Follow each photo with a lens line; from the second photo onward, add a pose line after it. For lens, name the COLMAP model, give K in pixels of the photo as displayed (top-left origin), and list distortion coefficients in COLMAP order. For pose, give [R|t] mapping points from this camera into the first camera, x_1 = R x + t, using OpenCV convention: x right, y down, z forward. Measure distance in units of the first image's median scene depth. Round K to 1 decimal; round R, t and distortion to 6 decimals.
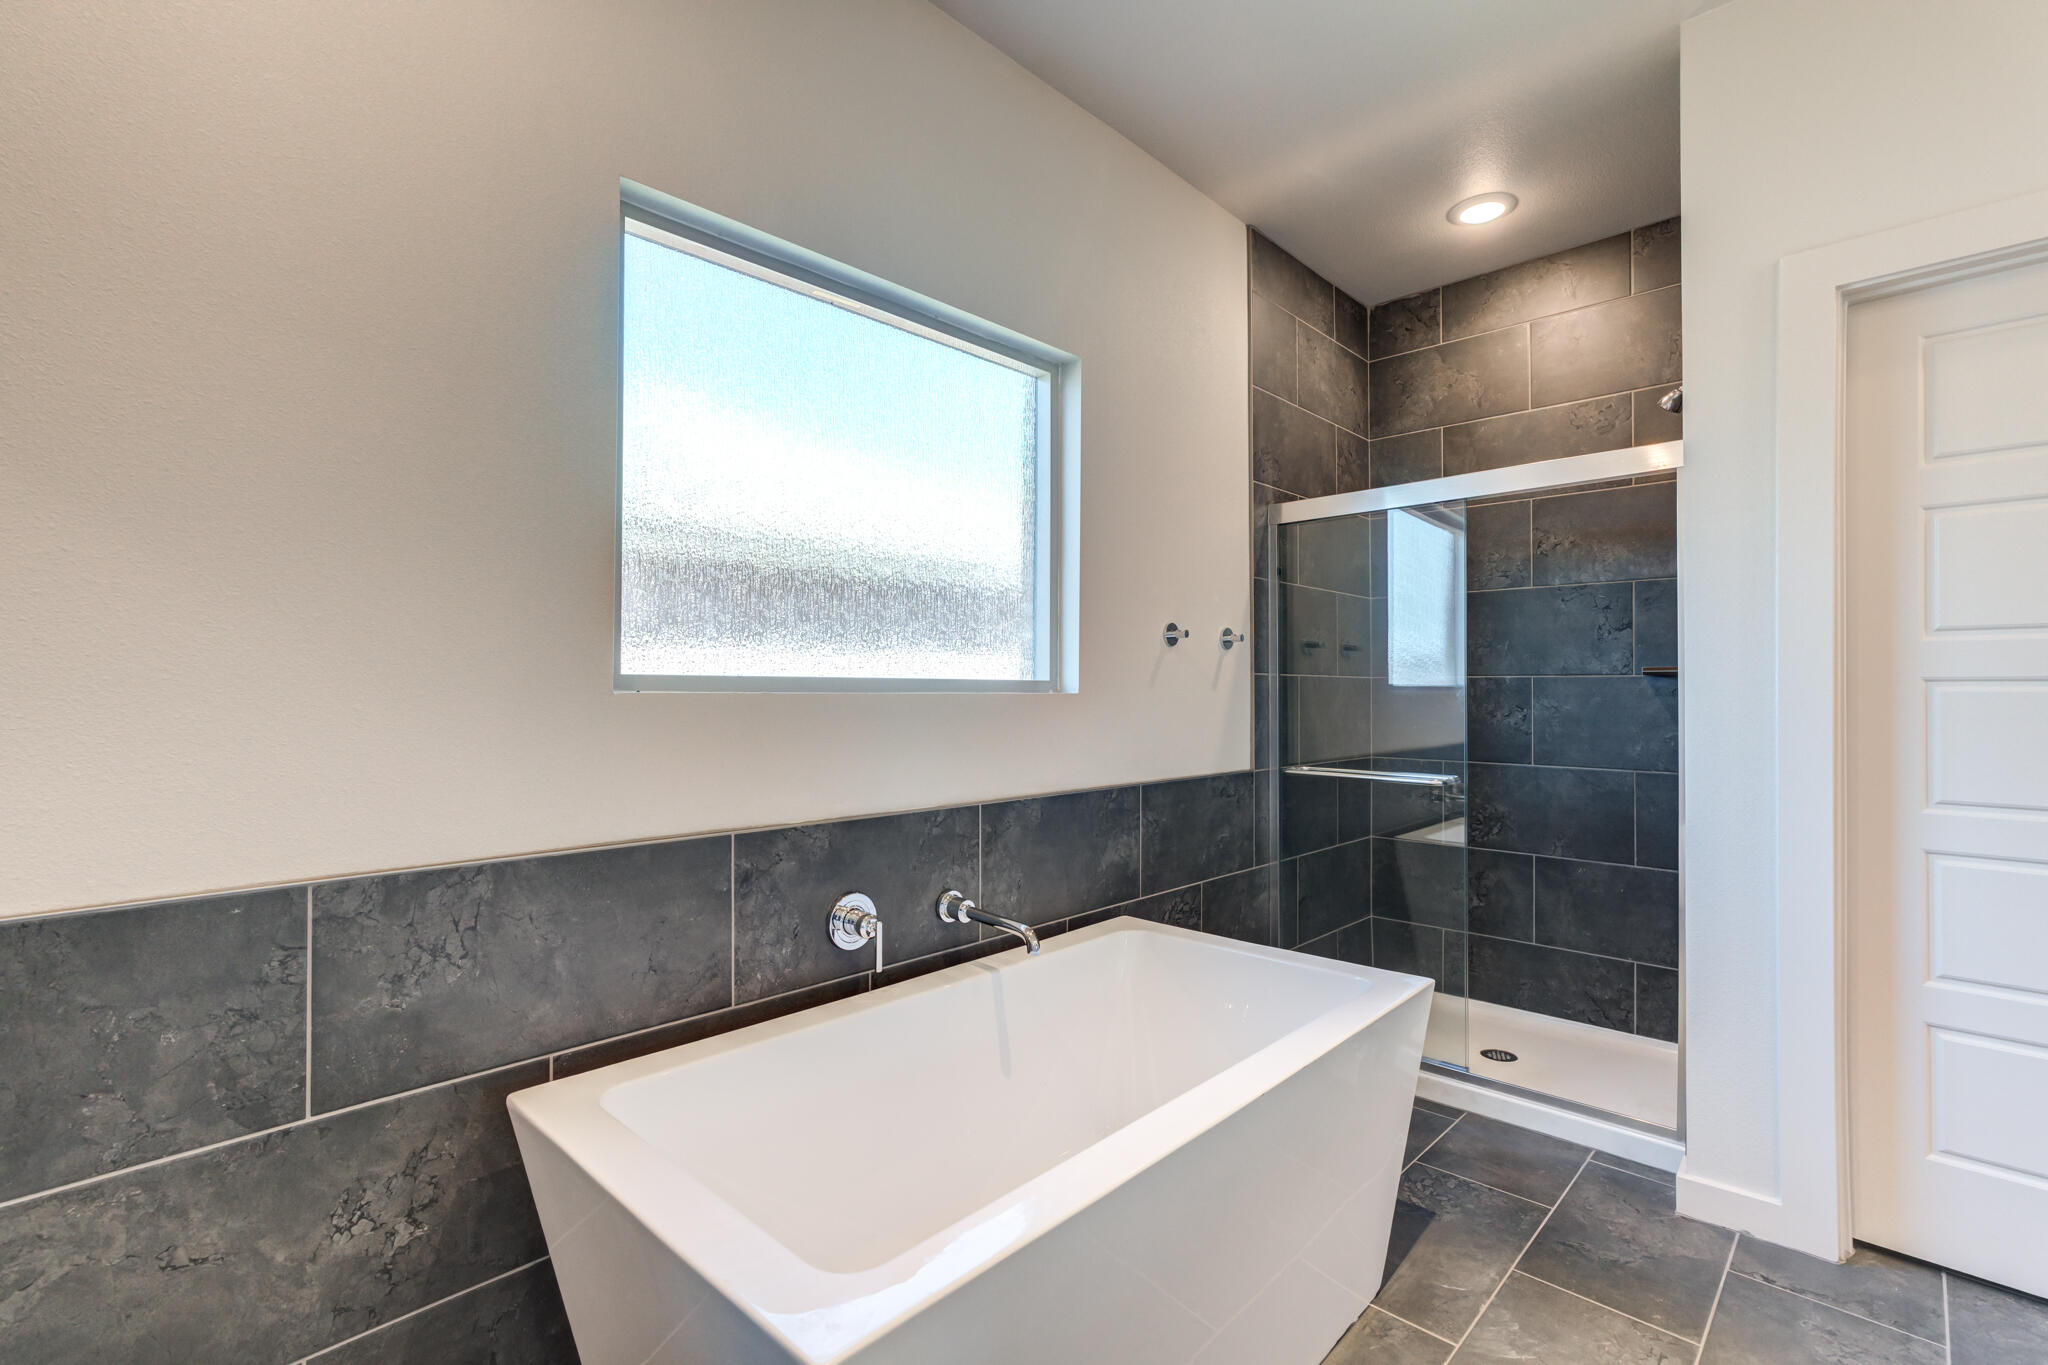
lens RADIAL K [[929.8, 0, 990.4], [0, 929.8, 680.8], [0, 0, 1]] dist [-0.018739, 0.012581]
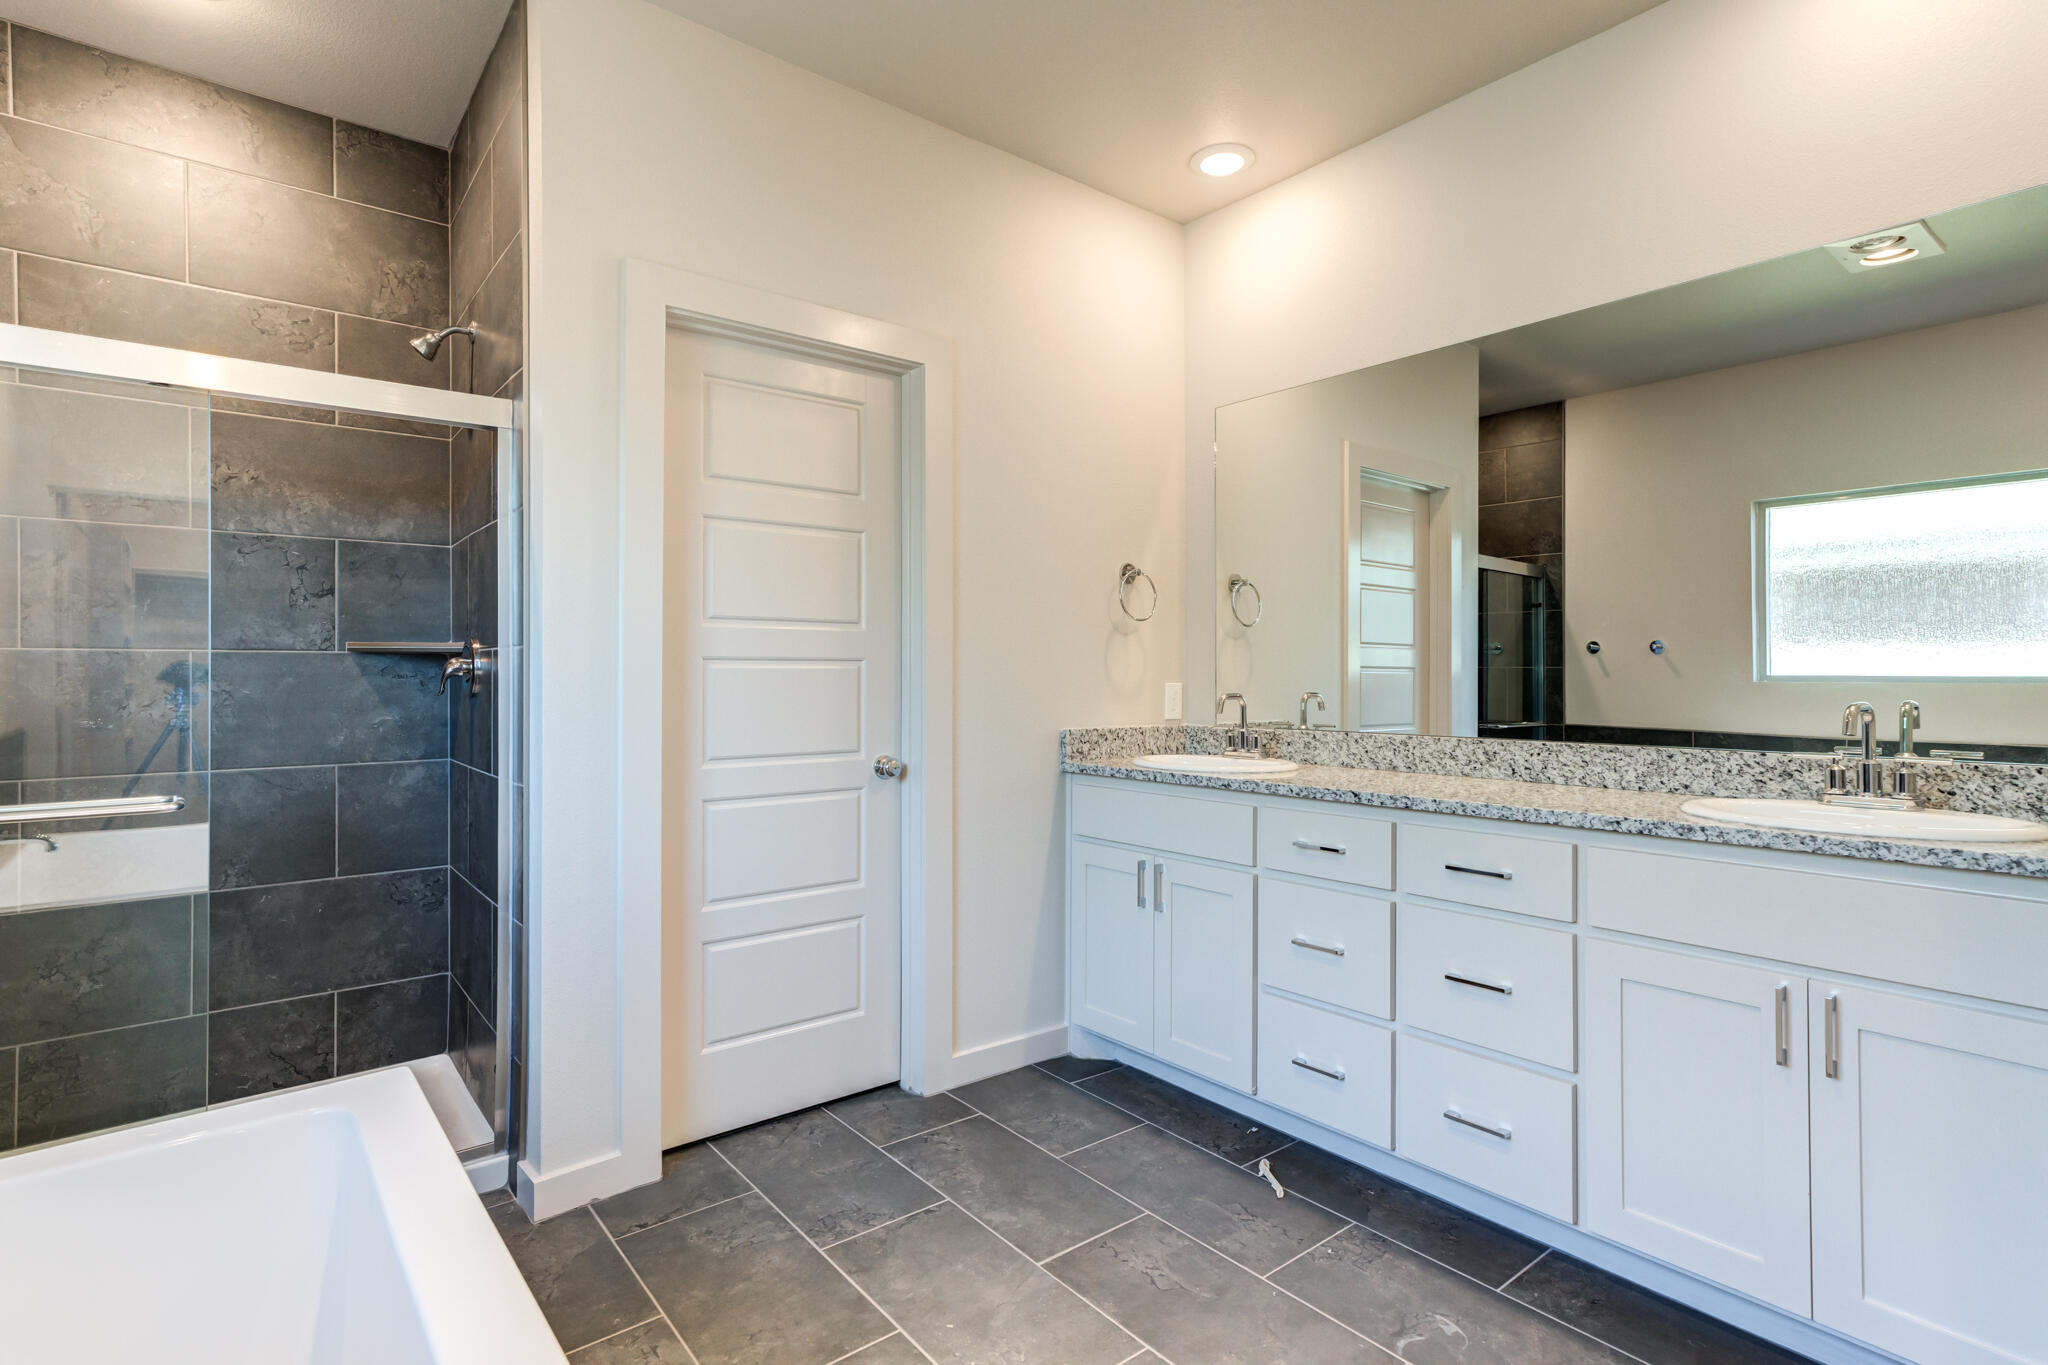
lens RADIAL K [[1030.3, 0, 1009.8], [0, 1030.3, 675.0], [0, 0, 1]] dist [0.000966, 0.010377]
pose [[0.092639, -0.003825, 0.995692, -0.202390], [-0.006577, 0.999968, 0.004453, 0.007977], [-0.995678, -0.006961, 0.092611, 0.333172]]
